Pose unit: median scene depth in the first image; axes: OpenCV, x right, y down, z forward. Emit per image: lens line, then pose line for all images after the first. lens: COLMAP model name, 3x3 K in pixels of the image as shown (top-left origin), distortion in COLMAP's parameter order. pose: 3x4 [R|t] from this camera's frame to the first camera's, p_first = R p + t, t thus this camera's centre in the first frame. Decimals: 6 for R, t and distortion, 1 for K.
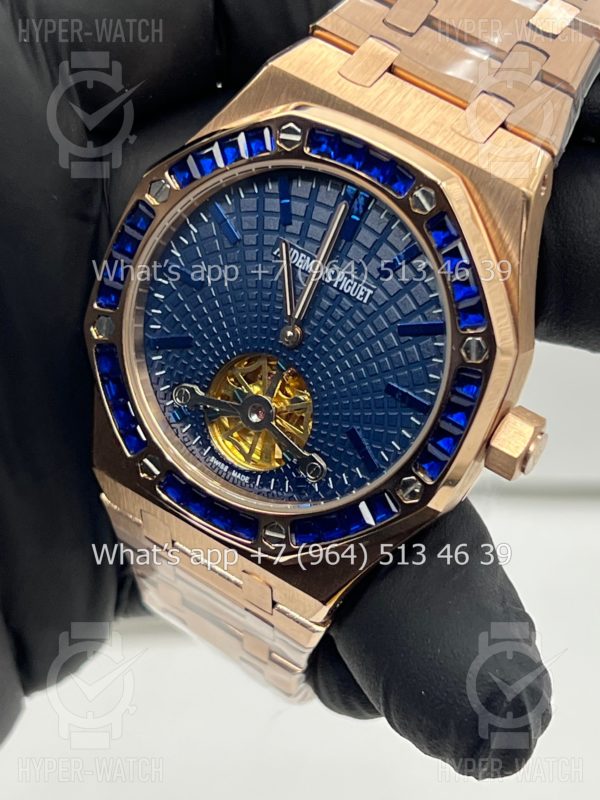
lens RADIAL K [[1816.5, 0, 306.1], [0, 1816.5, 398.7], [0, 0, 1]] dist [0.185304, 0.000000]
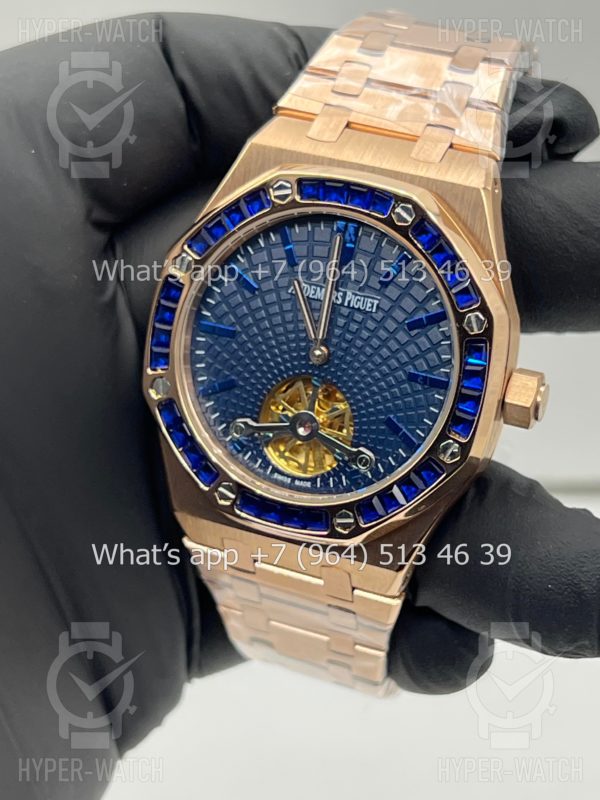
lens RADIAL K [[1816.5, 0, 292.4], [0, 1816.5, 395.0], [0, 0, 1]] dist [0.185304, 0.000000]
pose [[0.973139, -0.222801, 0.057972, -0.099998], [0.228135, 0.967063, -0.112886, 0.120948], [-0.030912, 0.123079, 0.991915, -0.174029]]
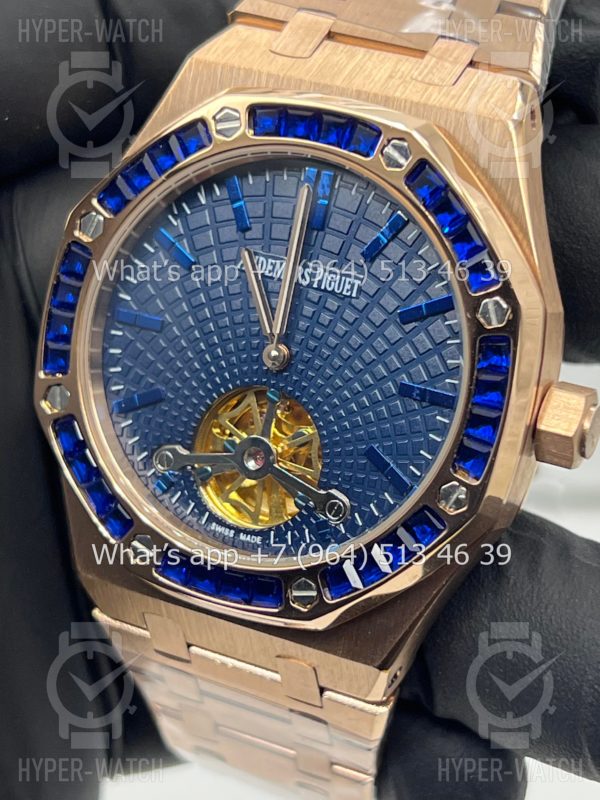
lens RADIAL K [[1816.5, 0, 304.9], [0, 1816.5, 403.9], [0, 0, 1]] dist [0.185304, 0.000000]
pose [[0.979941, -0.198894, 0.012506, -0.010140], [0.198561, 0.969093, -0.146396, 0.112054], [0.016998, 0.145943, 0.989147, 0.174343]]
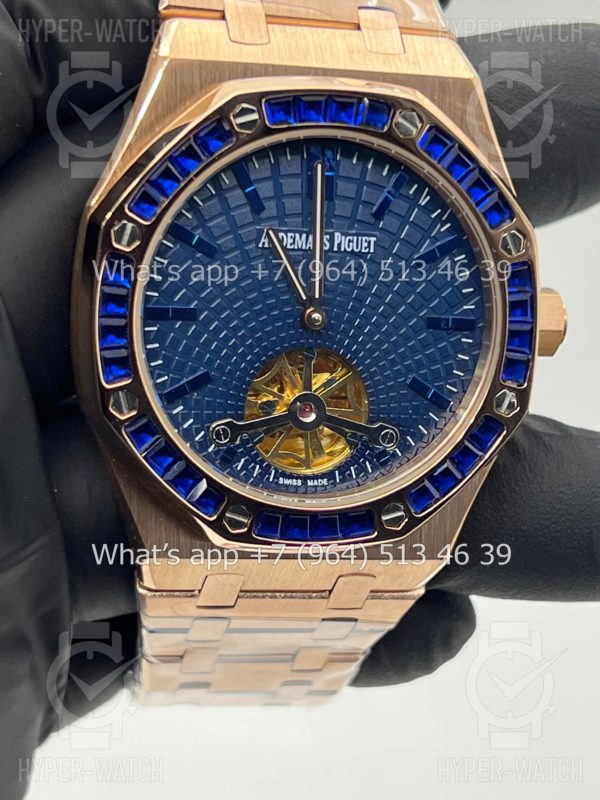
lens RADIAL K [[1816.5, 0, 300.7], [0, 1816.5, 400.7], [0, 0, 1]] dist [0.185304, 0.000000]
pose [[0.748068, -0.431126, 0.504504, -0.502930], [0.421526, 0.895861, 0.140531, -0.131167], [-0.512552, 0.107534, 0.851896, 0.214341]]
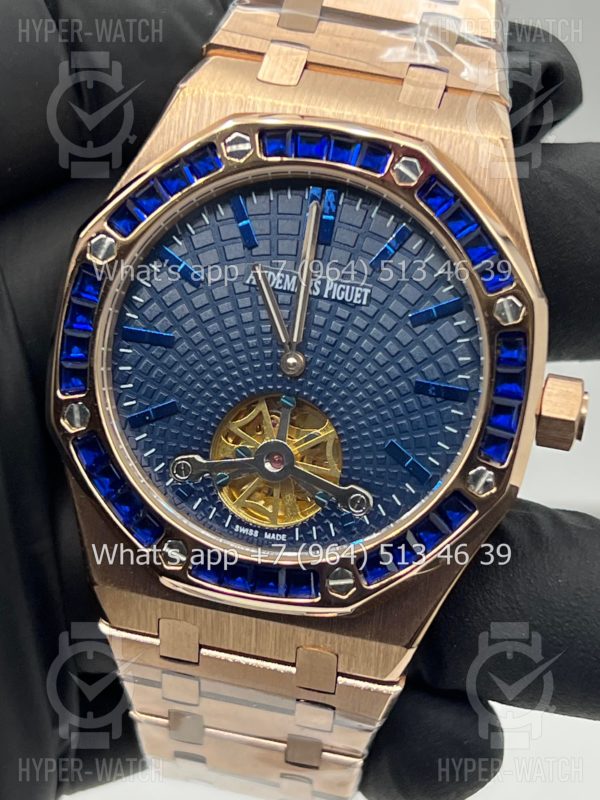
lens RADIAL K [[1816.5, 0, 301.9], [0, 1816.5, 416.8], [0, 0, 1]] dist [0.185304, 0.000000]
pose [[0.932826, -0.251522, 0.258015, -0.241256], [0.287028, 0.951575, -0.110090, 0.089925], [-0.217831, 0.176752, 0.959848, 0.146634]]
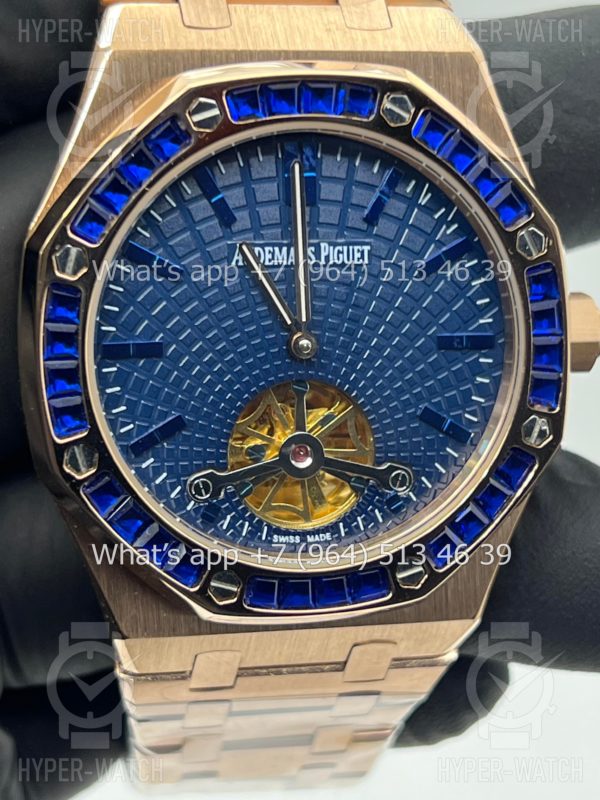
lens RADIAL K [[1816.5, 0, 301.7], [0, 1816.5, 399.5], [0, 0, 1]] dist [0.185304, 0.000000]
pose [[0.739586, -0.470906, 0.480895, -0.400617], [0.478798, 0.870252, 0.115815, -0.106304], [-0.473038, 0.144596, 0.869096, 0.316968]]
